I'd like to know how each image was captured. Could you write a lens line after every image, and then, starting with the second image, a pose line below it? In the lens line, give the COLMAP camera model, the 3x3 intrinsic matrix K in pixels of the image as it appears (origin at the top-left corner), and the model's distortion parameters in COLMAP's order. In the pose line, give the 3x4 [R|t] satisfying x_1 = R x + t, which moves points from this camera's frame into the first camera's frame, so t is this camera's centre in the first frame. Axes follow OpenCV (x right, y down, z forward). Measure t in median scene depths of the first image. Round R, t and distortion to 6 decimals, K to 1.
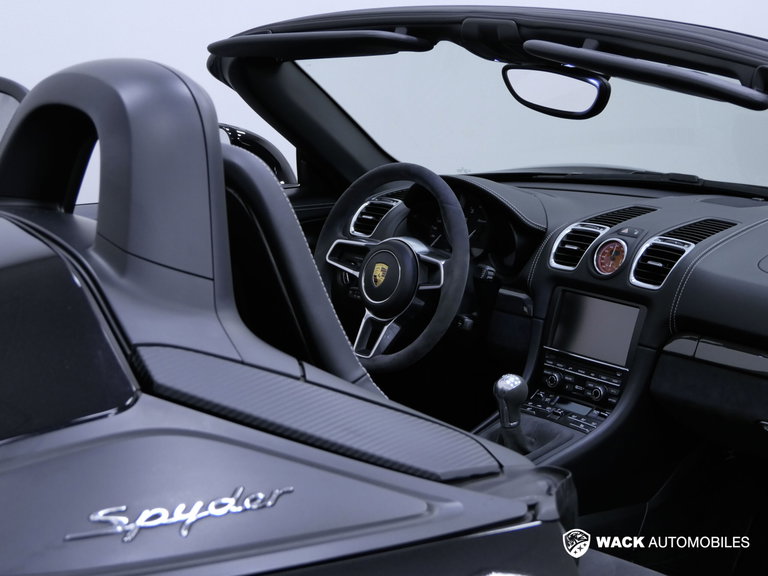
lens RADIAL K [[1290.3, 0, 377.4], [0, 1290.3, 293.2], [0, 0, 1]] dist [-0.046460, 0.000000]
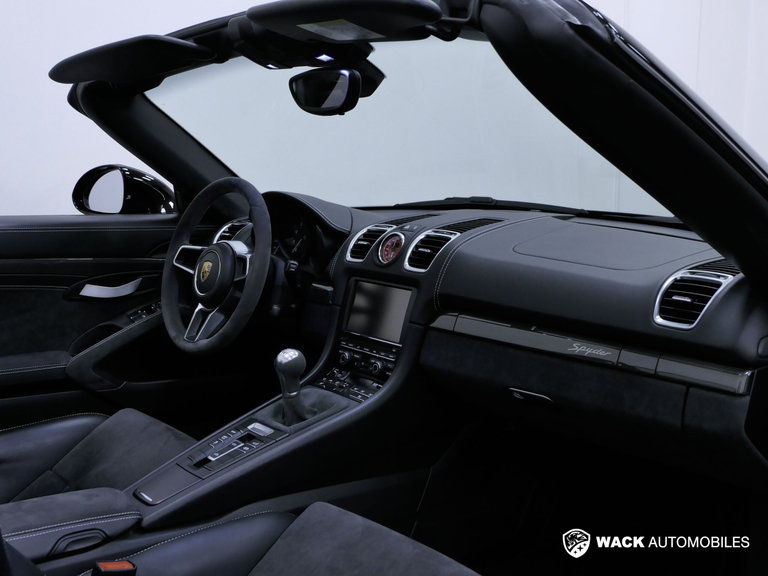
lens RADIAL K [[778.4, 0, 389.6], [0, 778.4, 284.5], [0, 0, 1]] dist [-0.040955, 0.000000]
pose [[0.999982, -0.005935, -0.001146, 0.181110], [0.005828, 0.996957, -0.077734, 0.057645], [0.001604, 0.077726, 0.996973, 0.319608]]
